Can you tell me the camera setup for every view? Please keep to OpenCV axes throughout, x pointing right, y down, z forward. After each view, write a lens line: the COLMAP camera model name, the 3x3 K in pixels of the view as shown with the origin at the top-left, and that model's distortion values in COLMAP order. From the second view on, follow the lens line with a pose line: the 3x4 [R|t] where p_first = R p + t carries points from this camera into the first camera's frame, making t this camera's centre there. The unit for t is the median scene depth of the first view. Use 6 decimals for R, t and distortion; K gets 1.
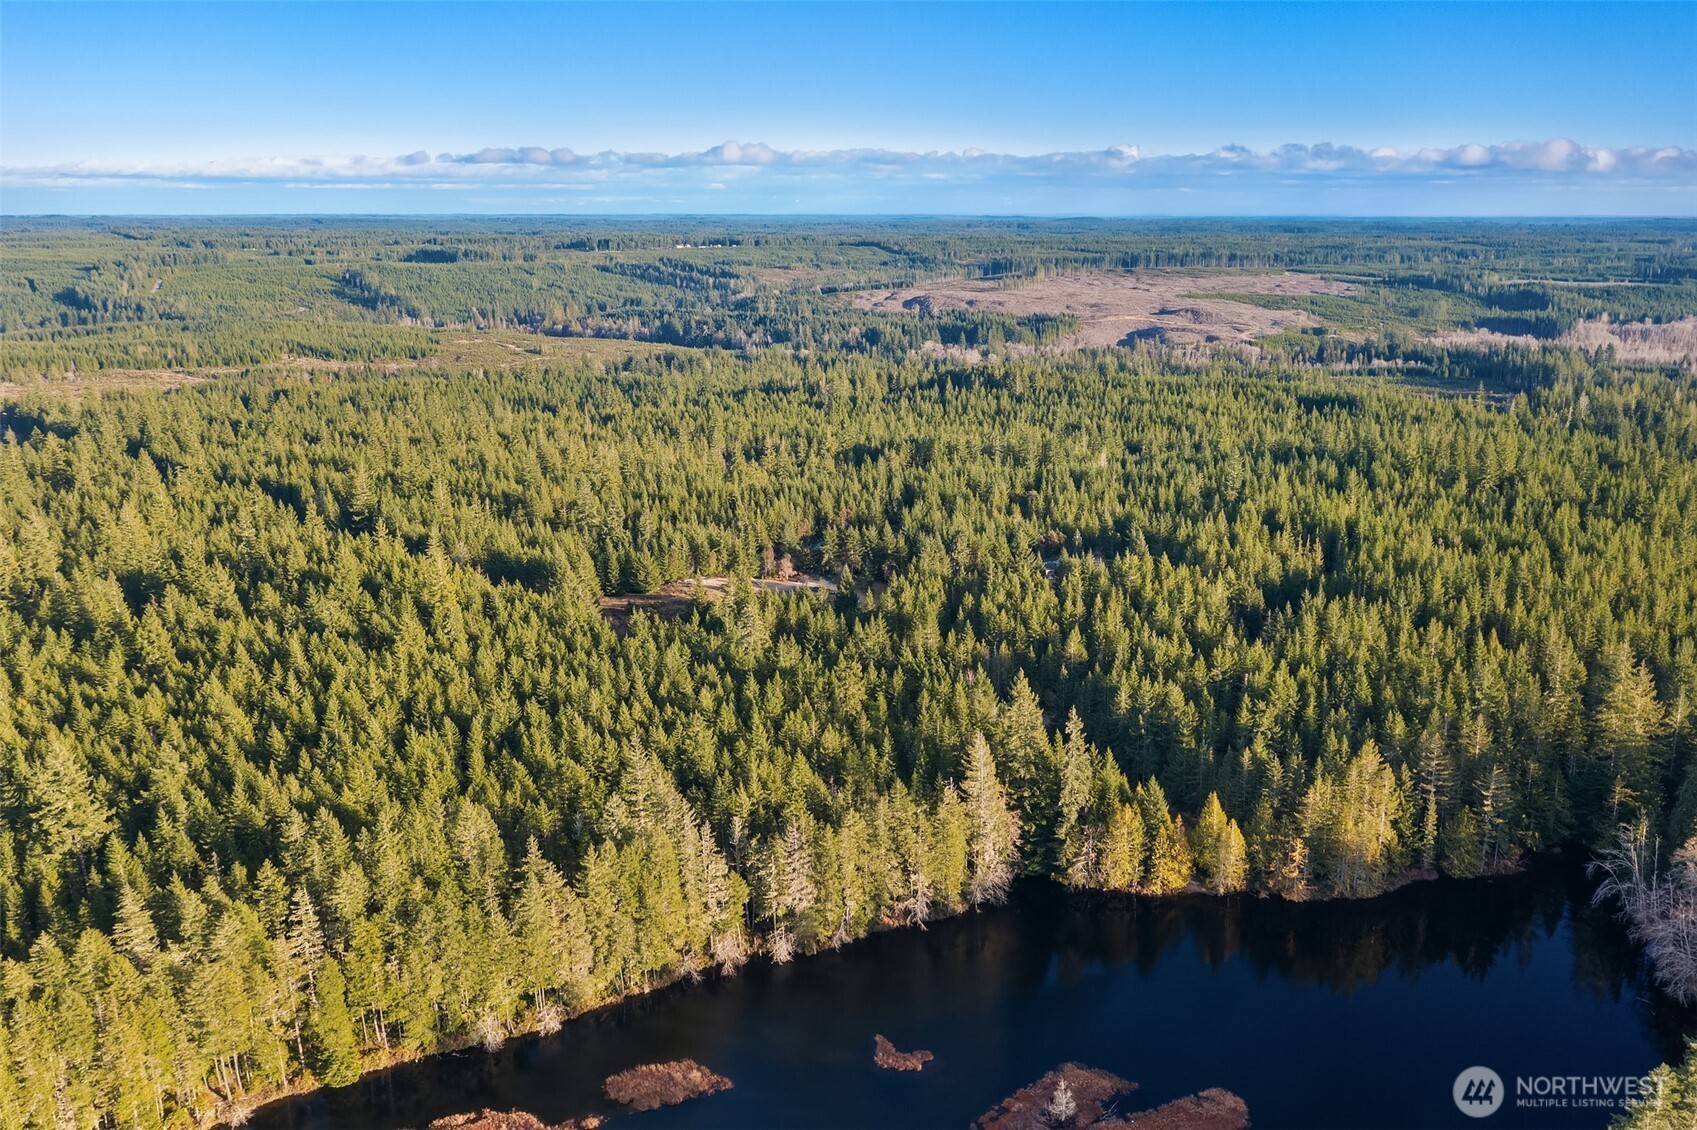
lens RADIAL K [[1404.2, 0, 850.2], [0, 1404.2, 507.3], [0, 0, 1]] dist [-0.009697, 0.003754]
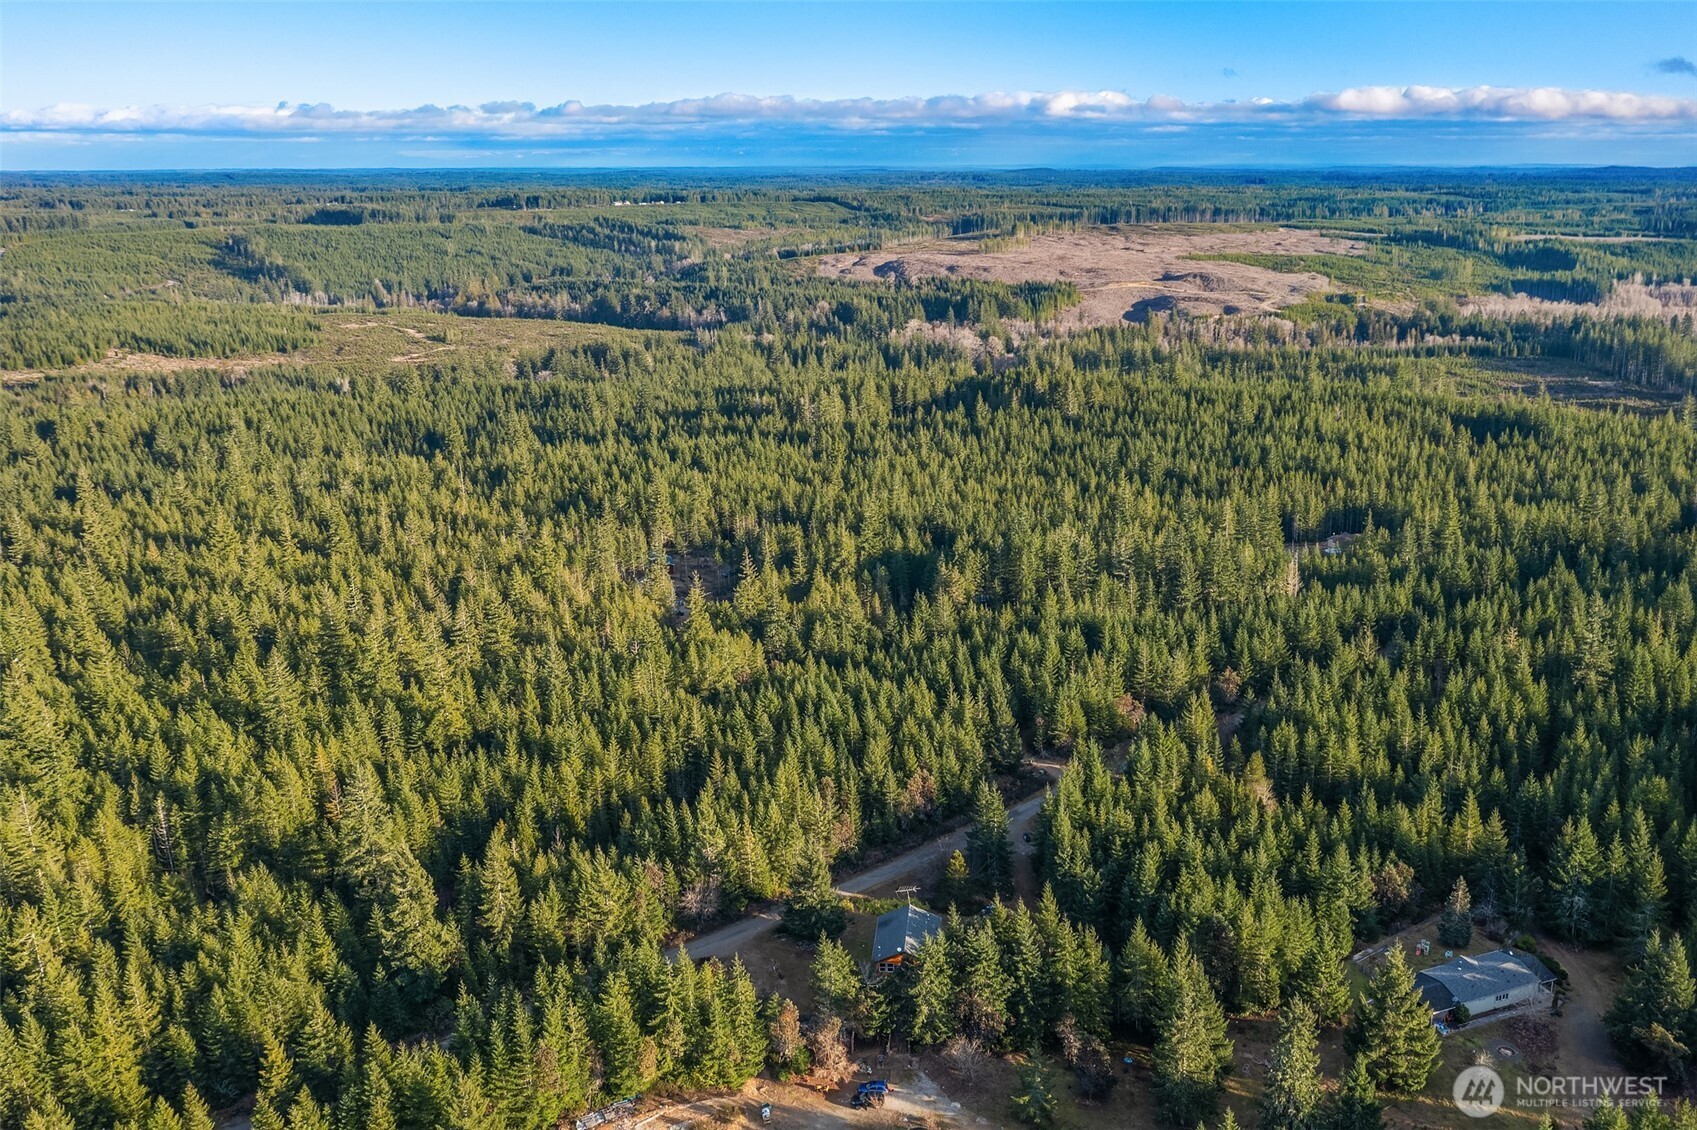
lens RADIAL K [[1341.6, 0, 876.8], [0, 1341.6, 566.1], [0, 0, 1]] dist [-0.006902, 0.001484]
pose [[0.998139, -0.021471, 0.057080, -0.012858], [0.016597, 0.996283, 0.084528, -0.032763], [-0.058683, -0.083424, 0.994785, 0.156192]]
